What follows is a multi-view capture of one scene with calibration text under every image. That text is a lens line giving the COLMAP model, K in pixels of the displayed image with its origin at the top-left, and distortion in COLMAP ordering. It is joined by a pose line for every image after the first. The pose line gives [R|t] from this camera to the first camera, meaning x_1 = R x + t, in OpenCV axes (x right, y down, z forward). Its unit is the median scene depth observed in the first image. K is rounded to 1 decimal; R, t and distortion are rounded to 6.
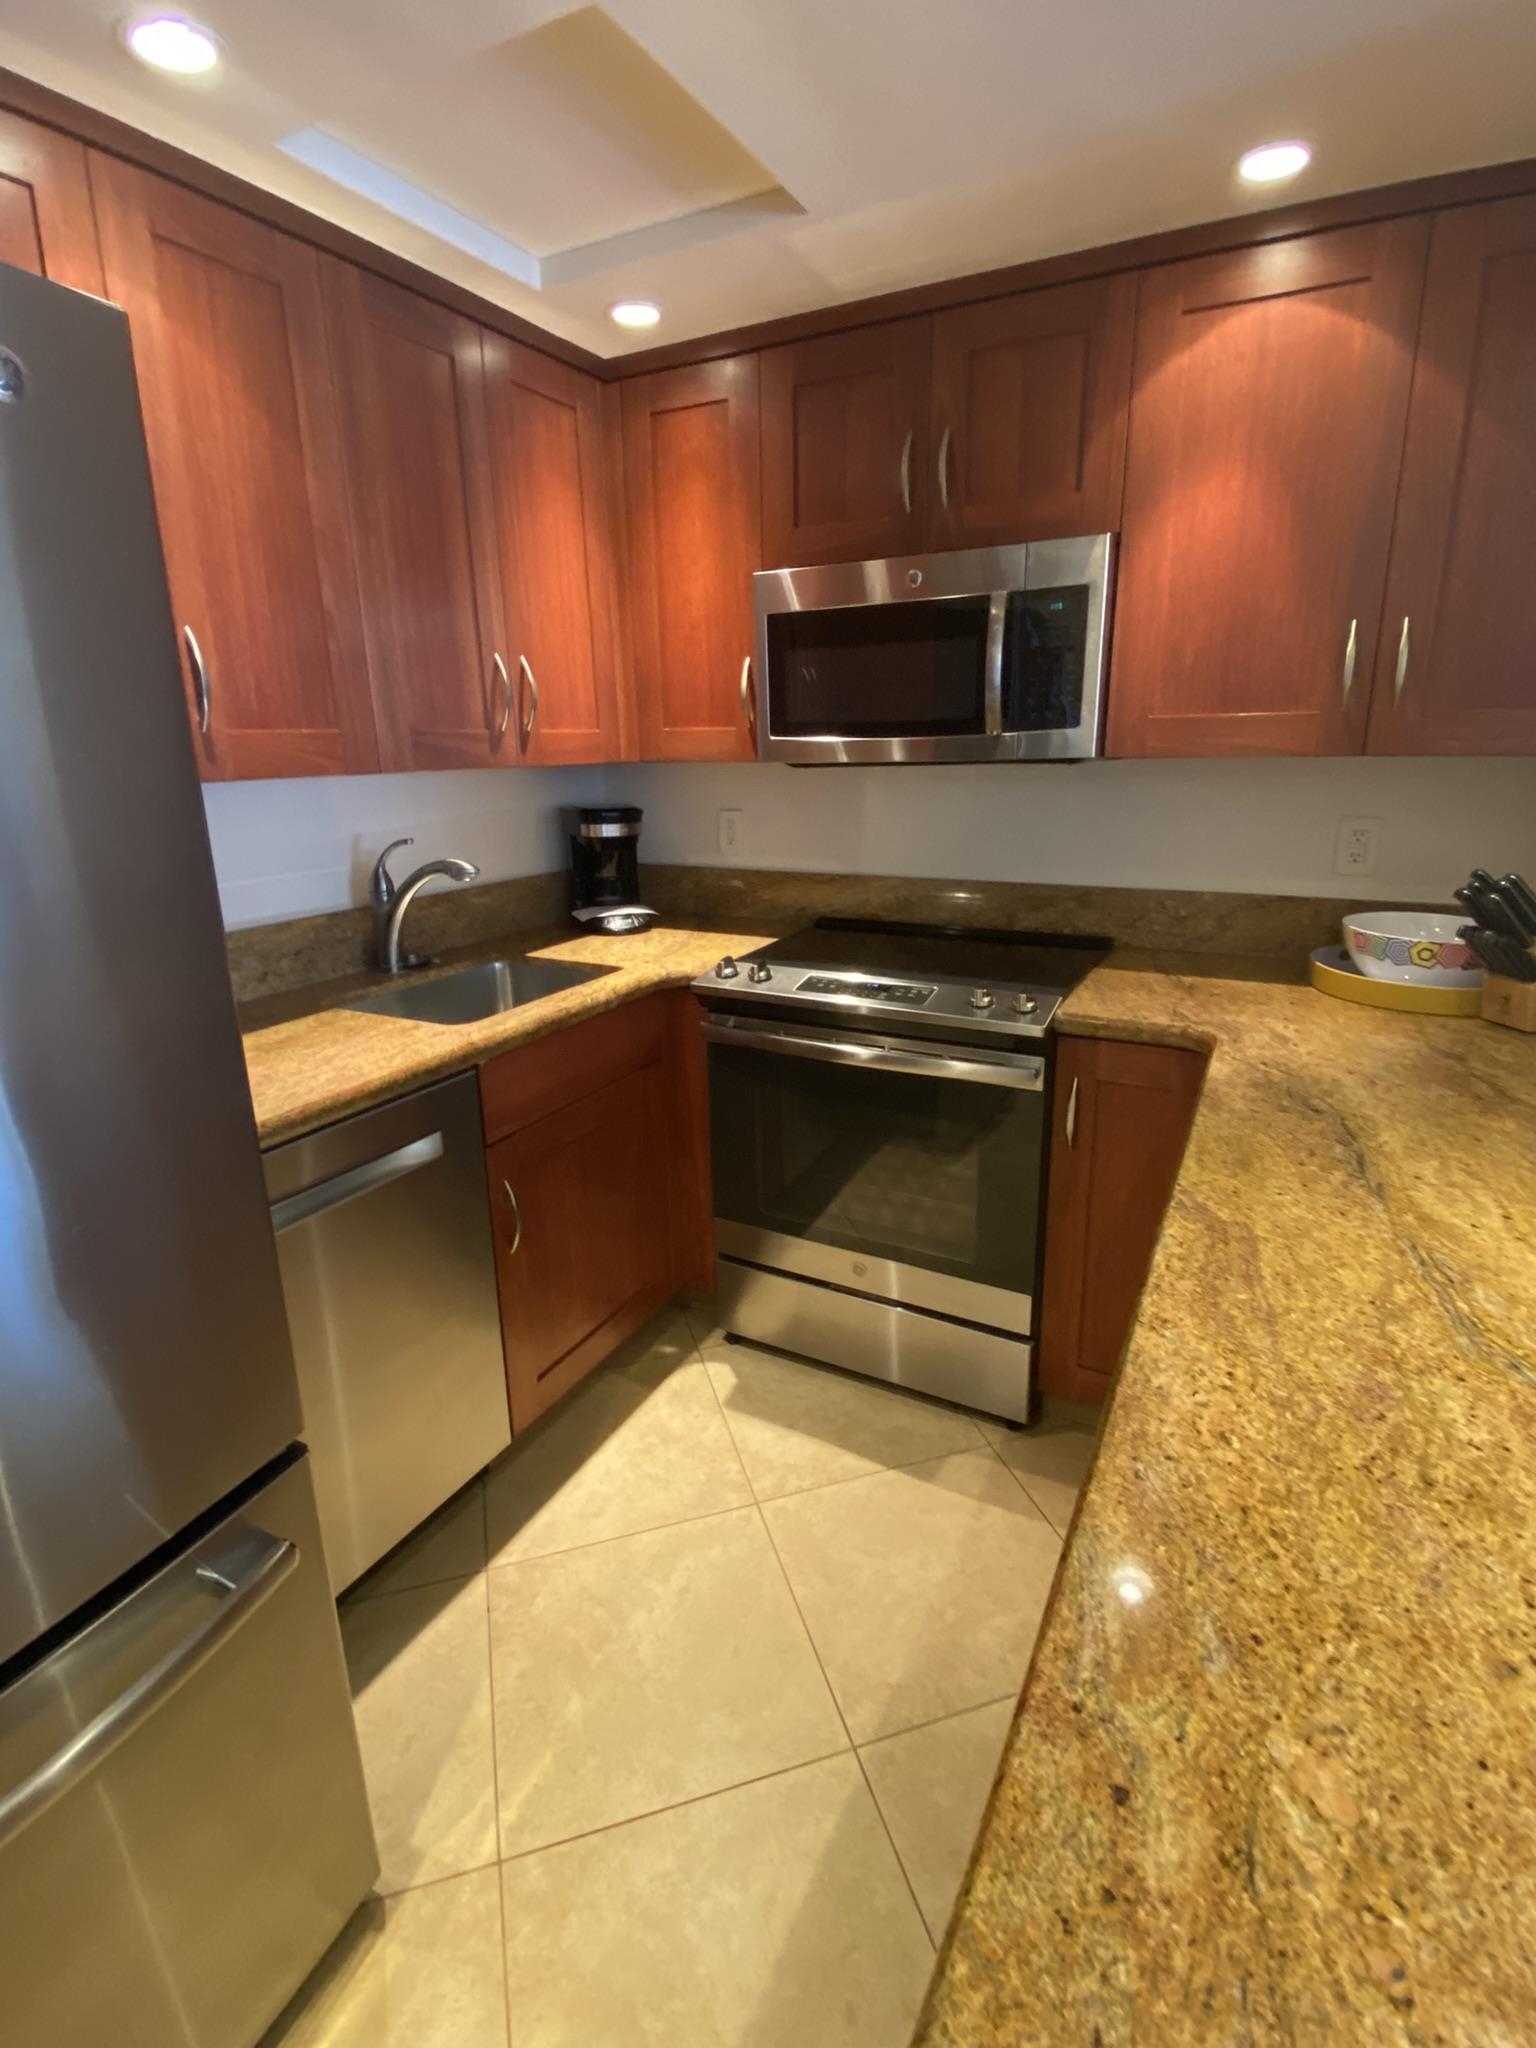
lens RADIAL K [[982.2, 0, 779.3], [0, 982.2, 1024.1], [0, 0, 1]] dist [0.024102, -0.023895]
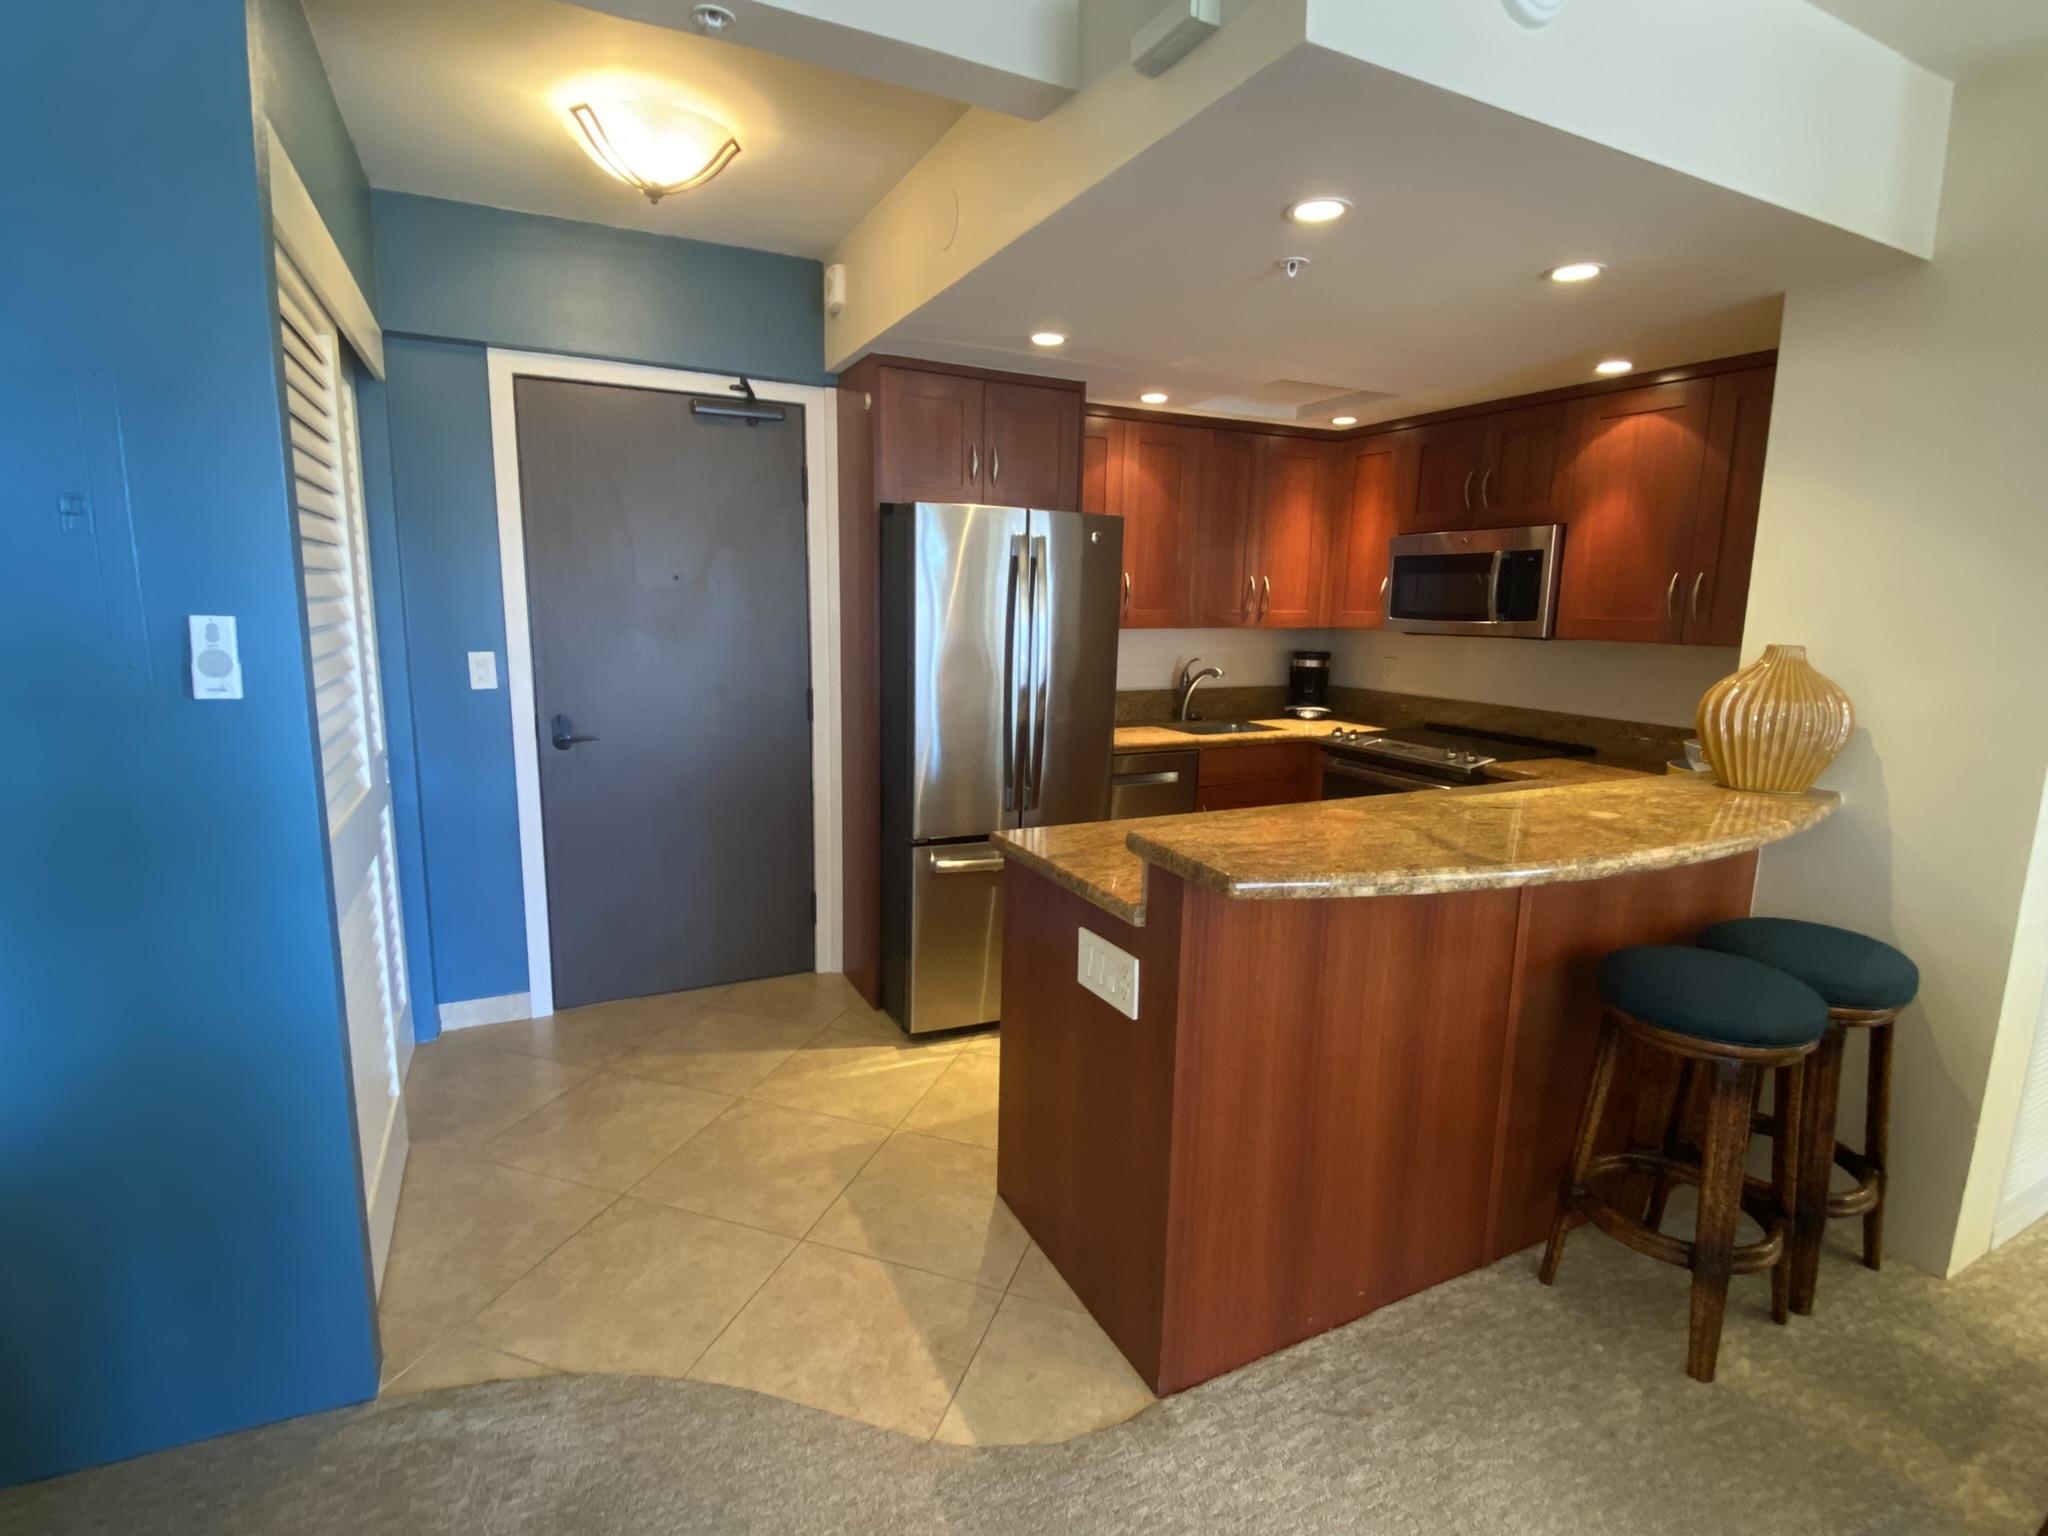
lens RADIAL K [[992.7, 0, 1015.3], [0, 992.7, 763.0], [0, 0, 1]] dist [0.003932, -0.008698]
pose [[0.811020, 0.125995, -0.571290, 0.567820], [-0.191286, 0.979968, -0.055429, 0.235059], [0.552862, 0.154234, 0.818875, -0.967543]]
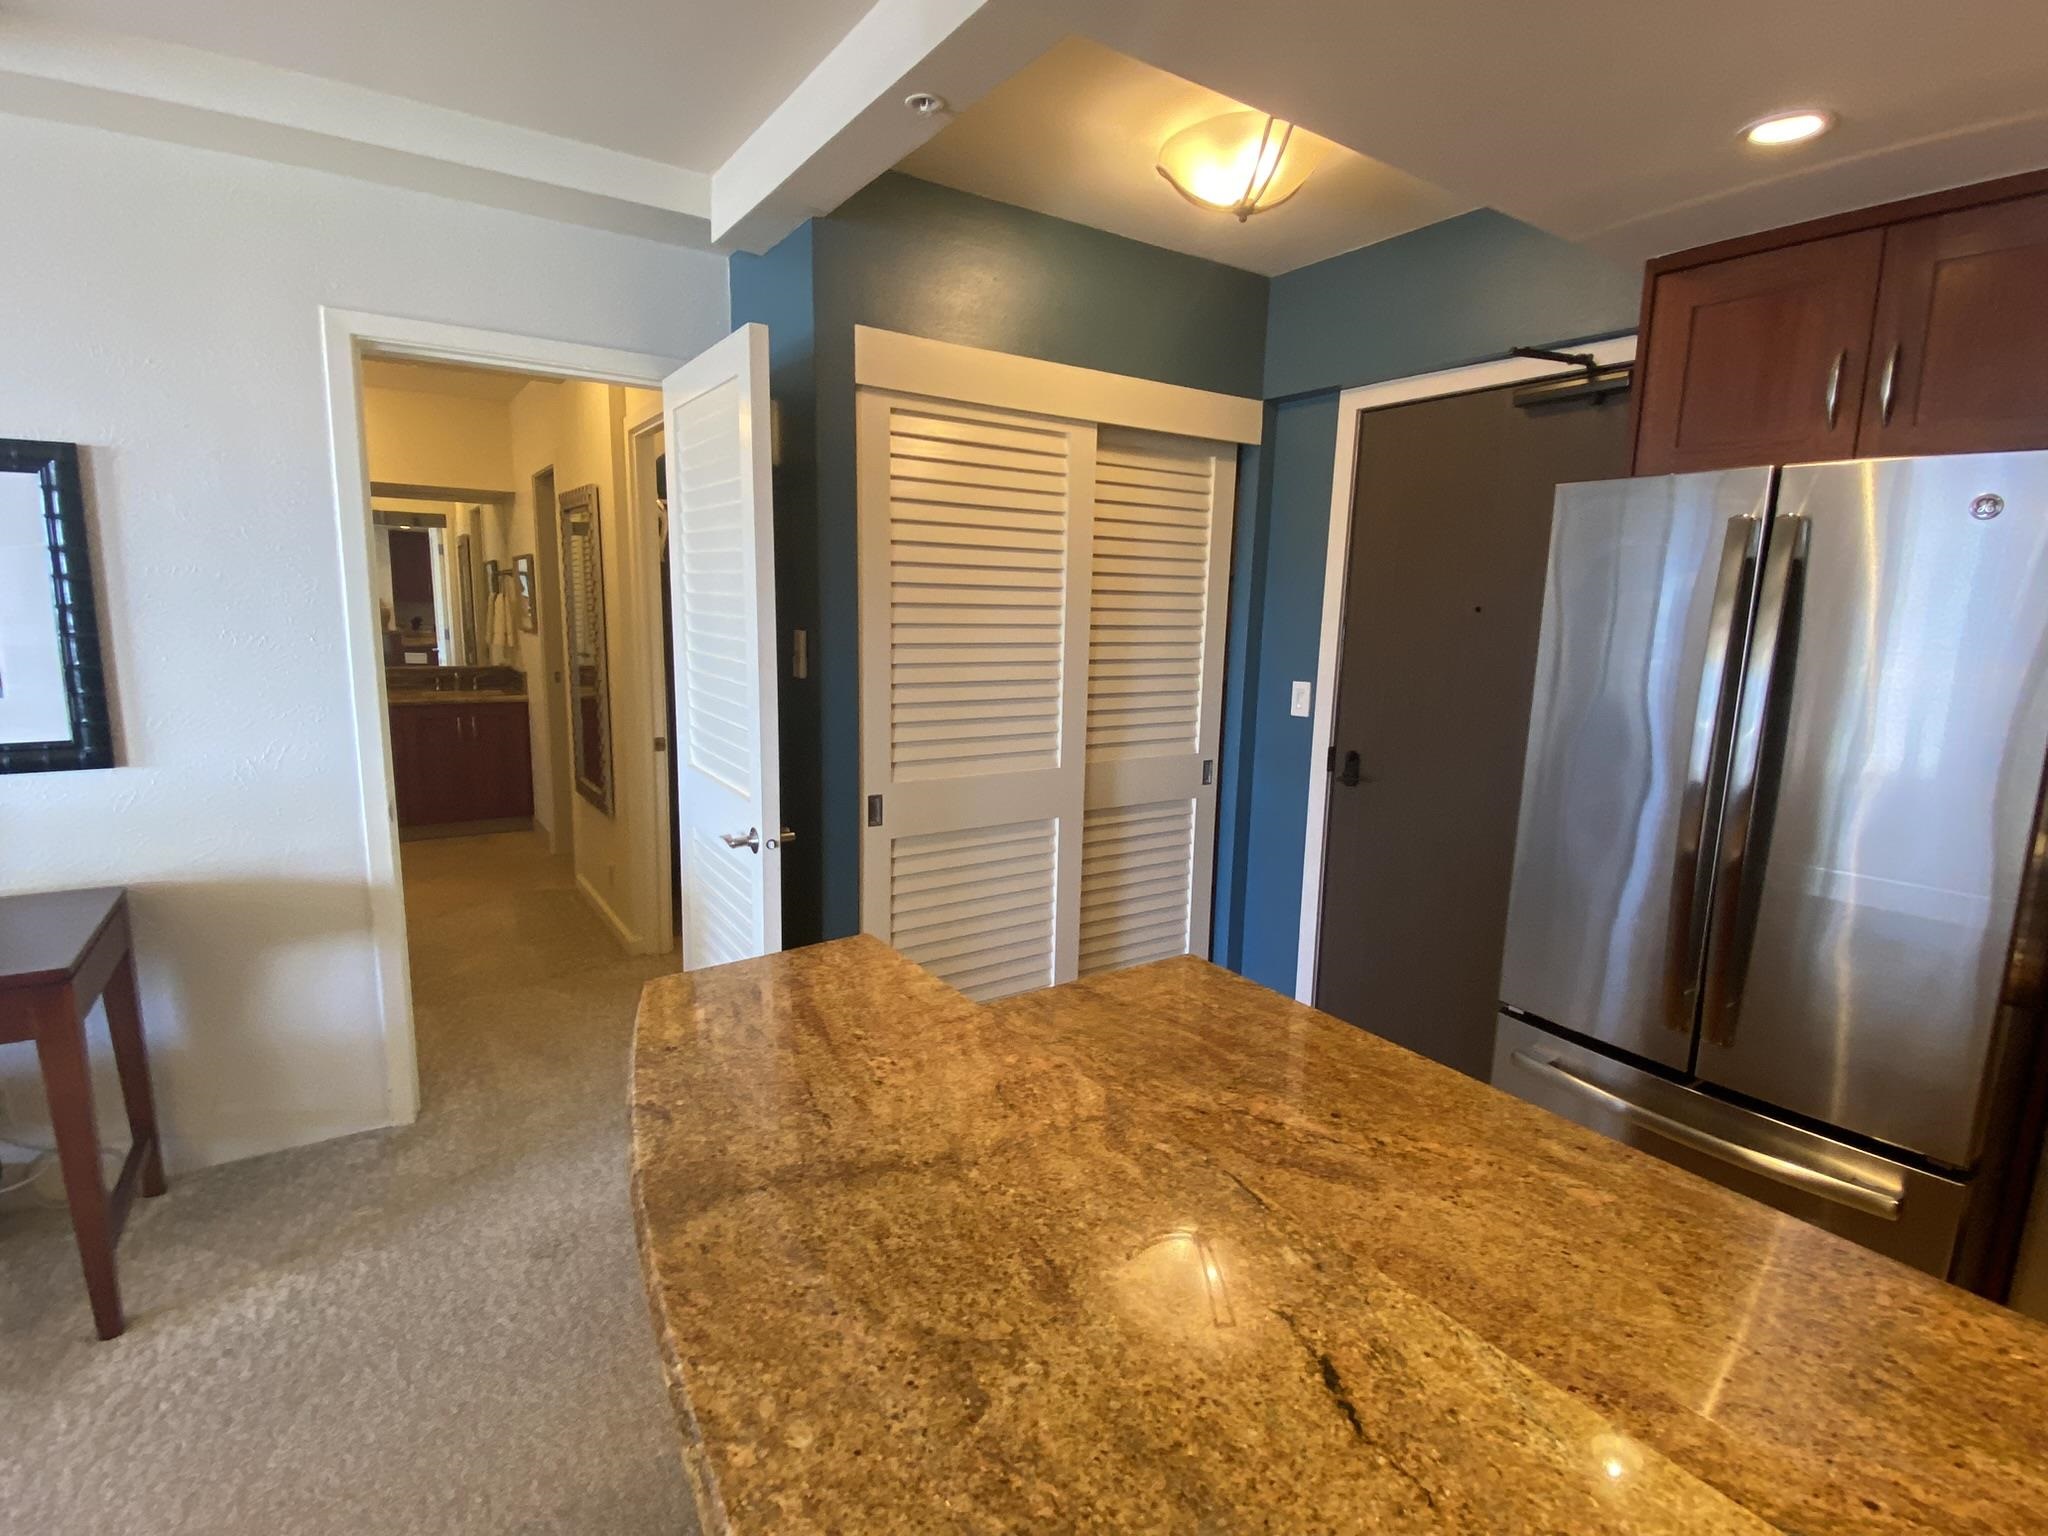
lens RADIAL K [[992.7, 0, 1015.3], [0, 992.7, 763.0], [0, 0, 1]] dist [0.003932, -0.008698]
pose [[-0.476856, 0.141990, -0.867437, 0.658956], [-0.259922, 0.919953, 0.293473, -0.091415], [0.839672, 0.365410, -0.401778, 0.109997]]
